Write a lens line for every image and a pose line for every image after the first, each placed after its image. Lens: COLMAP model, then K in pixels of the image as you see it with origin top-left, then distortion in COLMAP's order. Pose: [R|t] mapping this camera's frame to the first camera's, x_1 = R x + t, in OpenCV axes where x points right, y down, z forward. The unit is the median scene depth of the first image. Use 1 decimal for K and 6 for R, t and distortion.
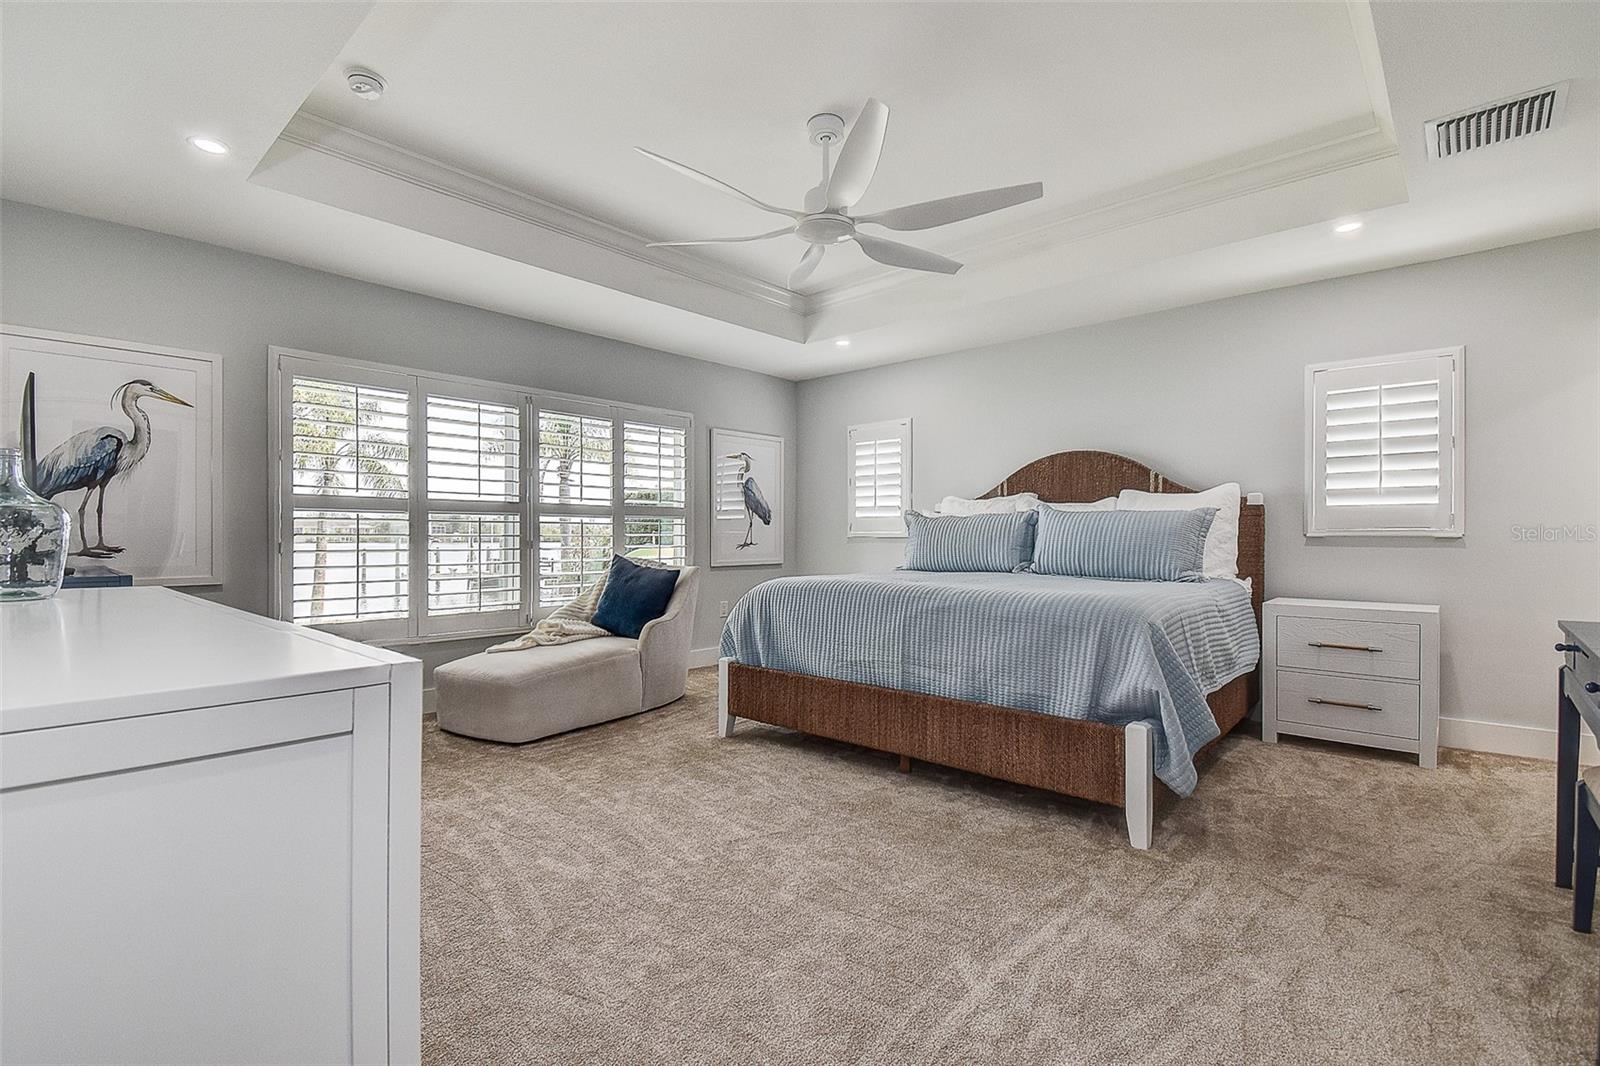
lens RADIAL K [[730.3, 0, 803.3], [0, 730.3, 542.3], [0, 0, 1]] dist [0.003605, -0.009358]
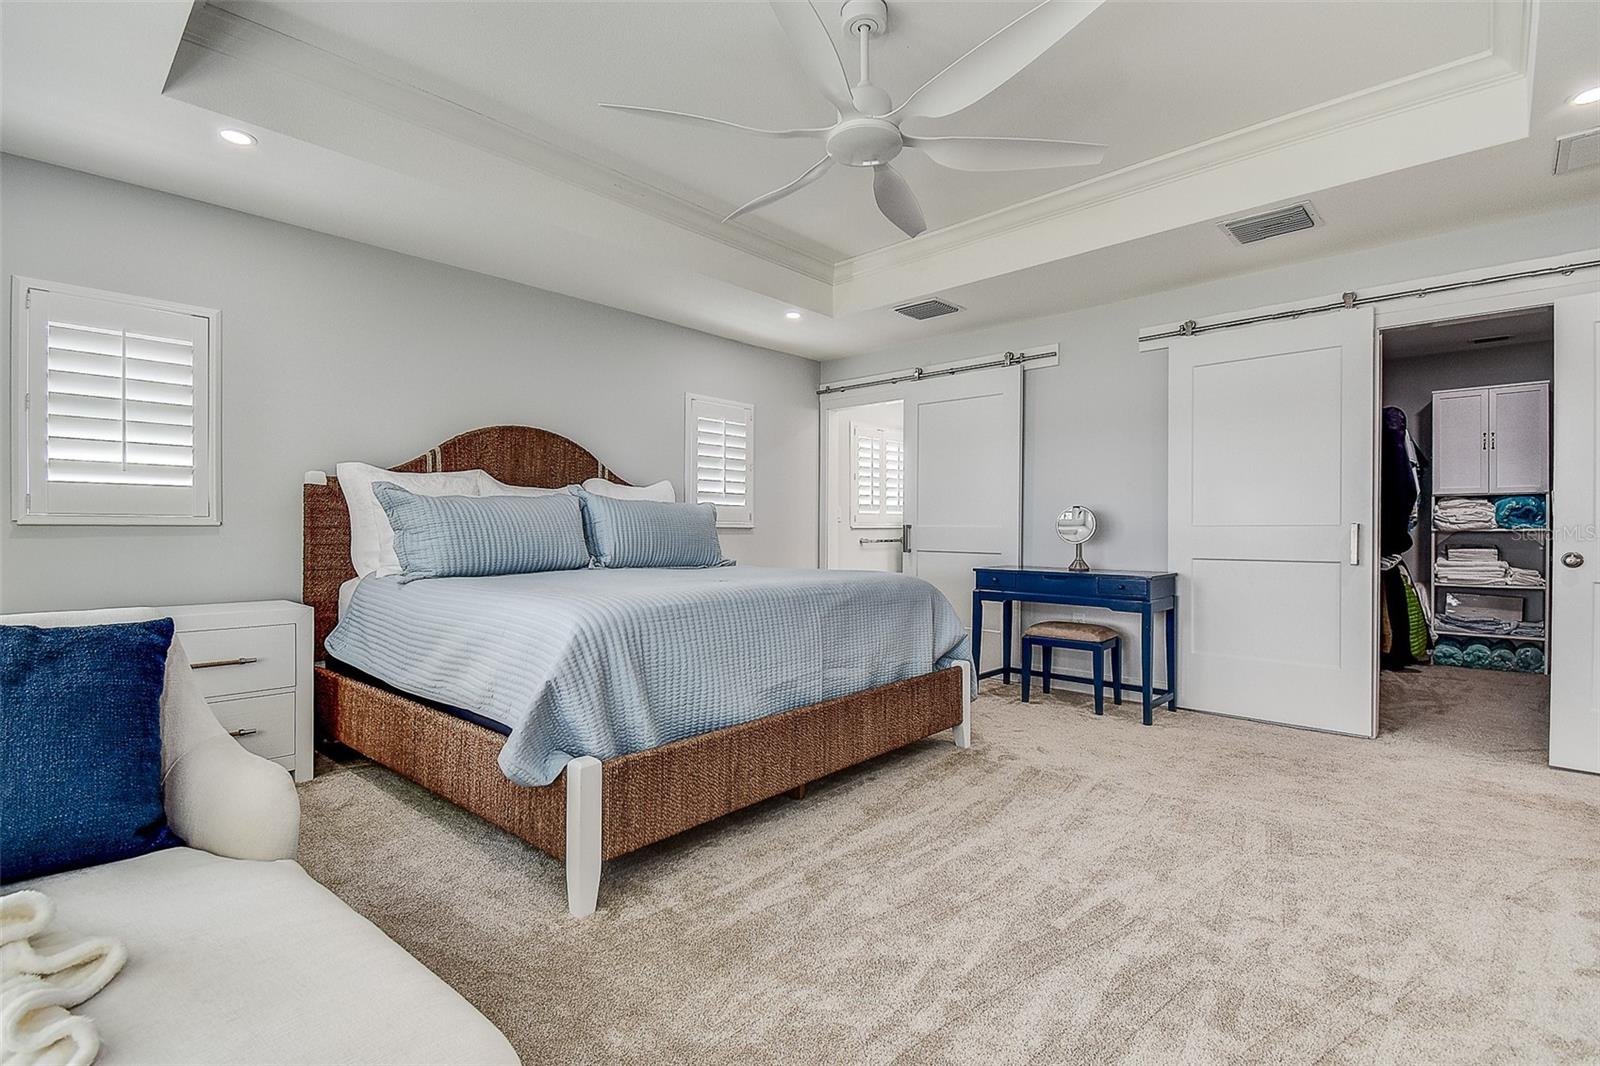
lens RADIAL K [[730.3, 0, 803.9], [0, 730.3, 528.9], [0, 0, 1]] dist [0.003605, -0.009358]
pose [[0.005211, -0.008428, 0.999951, -0.548098], [-0.003063, 0.999960, 0.008444, -0.012981], [-0.999982, -0.003107, 0.005185, 0.722844]]
